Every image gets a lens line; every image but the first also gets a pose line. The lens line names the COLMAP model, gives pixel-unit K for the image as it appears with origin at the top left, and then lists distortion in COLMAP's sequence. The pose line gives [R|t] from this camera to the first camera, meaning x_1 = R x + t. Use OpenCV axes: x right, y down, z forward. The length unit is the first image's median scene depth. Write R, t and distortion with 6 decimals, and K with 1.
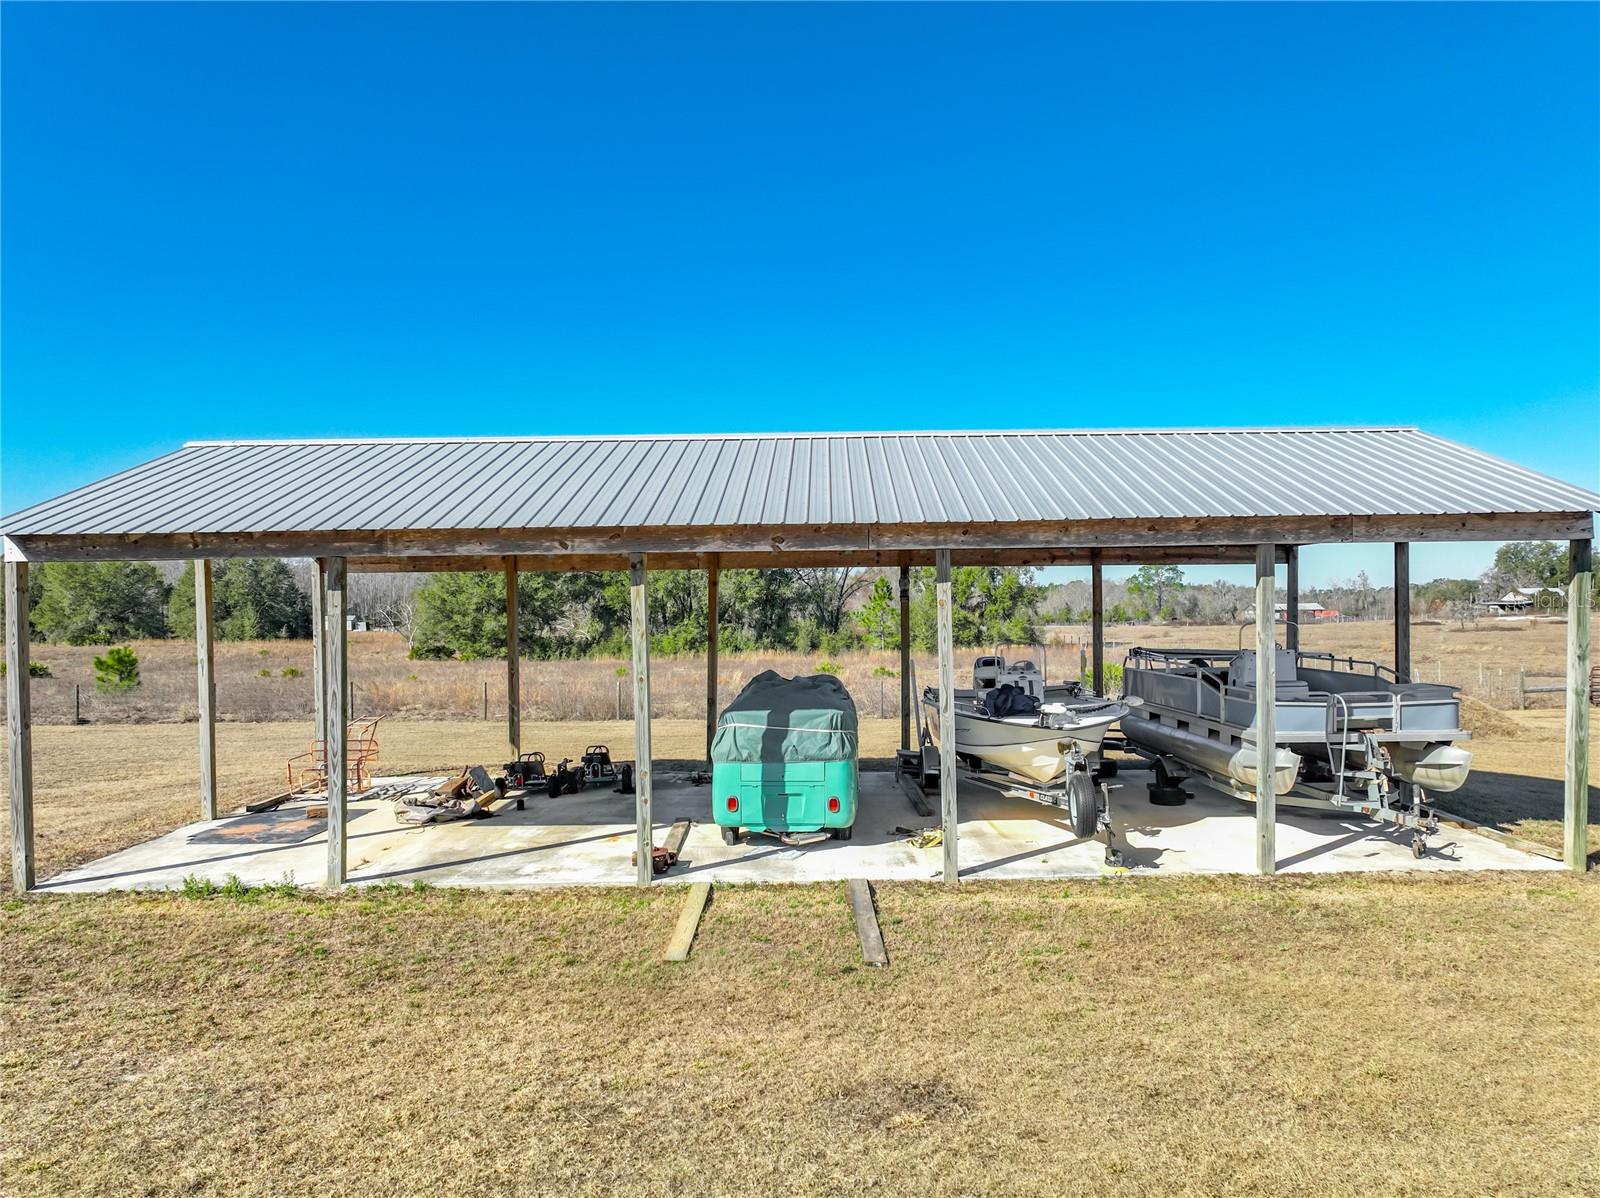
lens RADIAL K [[1138.5, 0, 800.6], [0, 1138.5, 643.0], [0, 0, 1]] dist [-0.003723, 0.008890]
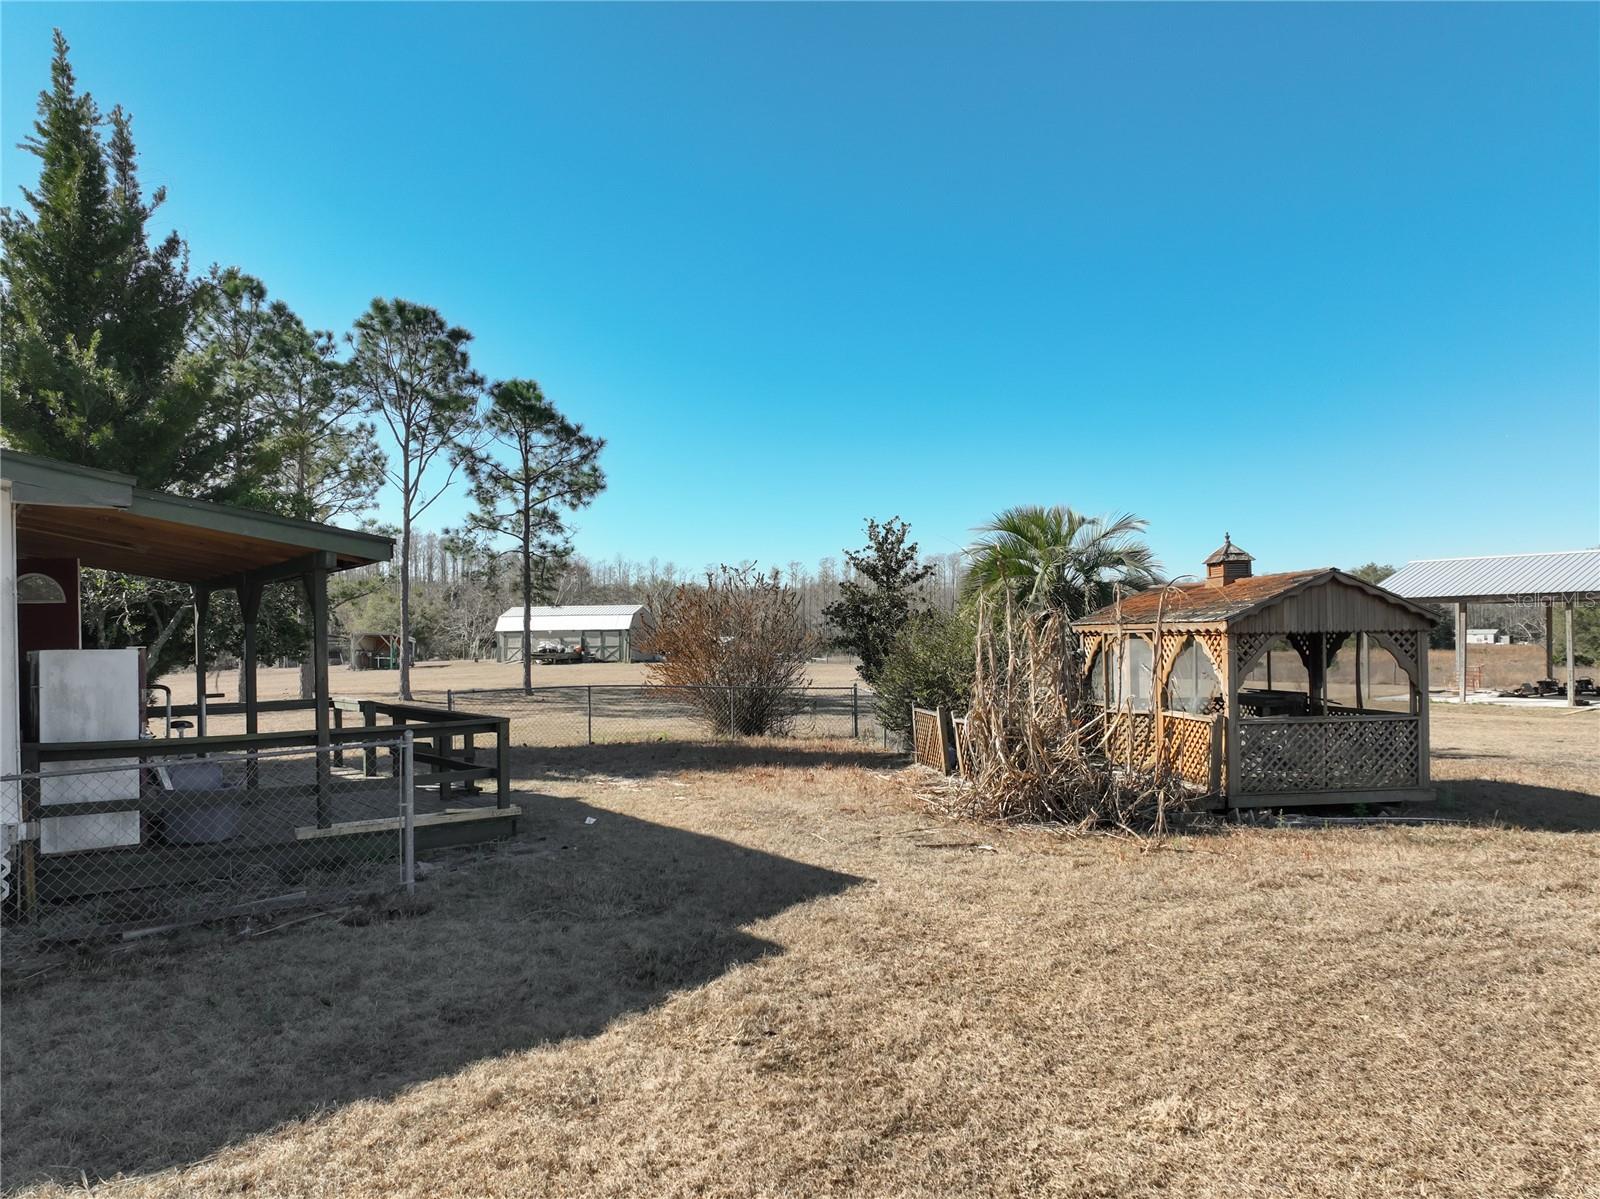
lens RADIAL K [[1138.5, 0, 800.6], [0, 1138.5, 643.5], [0, 0, 1]] dist [-0.003723, 0.008890]
pose [[0.599218, 0.010720, -0.800514, 0.086596], [-0.021724, 0.999760, -0.002873, 0.008252], [0.800291, 0.019112, 0.599307, -0.196481]]
